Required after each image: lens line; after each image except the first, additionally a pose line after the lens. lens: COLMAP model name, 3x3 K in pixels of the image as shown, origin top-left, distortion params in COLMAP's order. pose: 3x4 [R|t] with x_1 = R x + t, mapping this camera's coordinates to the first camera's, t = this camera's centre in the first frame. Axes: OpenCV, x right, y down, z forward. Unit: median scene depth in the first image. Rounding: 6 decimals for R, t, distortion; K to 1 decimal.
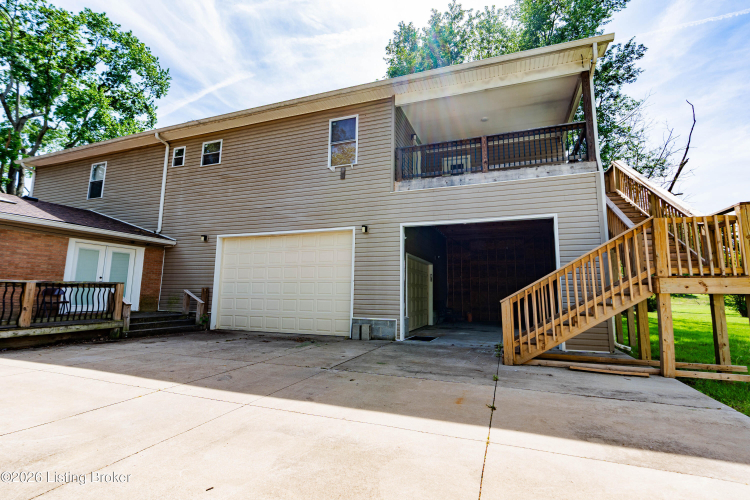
lens RADIAL K [[346.8, 0, 374.2], [0, 346.8, 254.4], [0, 0, 1]] dist [-0.022700, 0.006928]
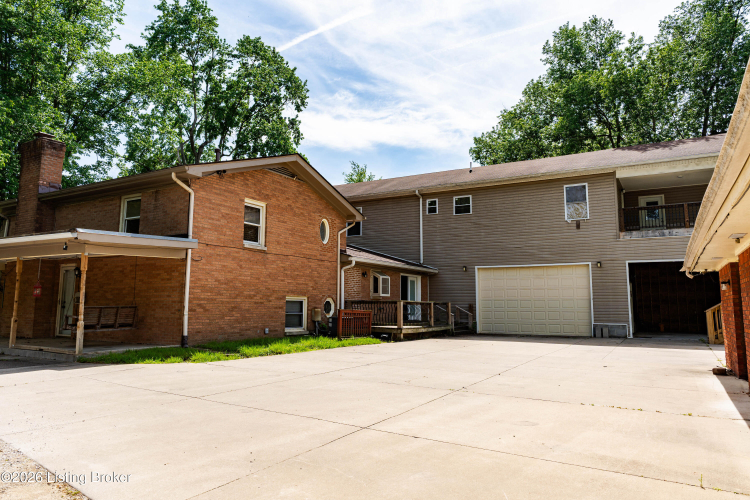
lens RADIAL K [[501.6, 0, 375.4], [0, 501.6, 246.9], [0, 0, 1]] dist [-0.007155, -0.004871]
pose [[0.986148, -0.024995, -0.163976, -0.515448], [0.023766, 0.999673, -0.009450, -0.124328], [0.164158, 0.005422, 0.986419, -1.069405]]
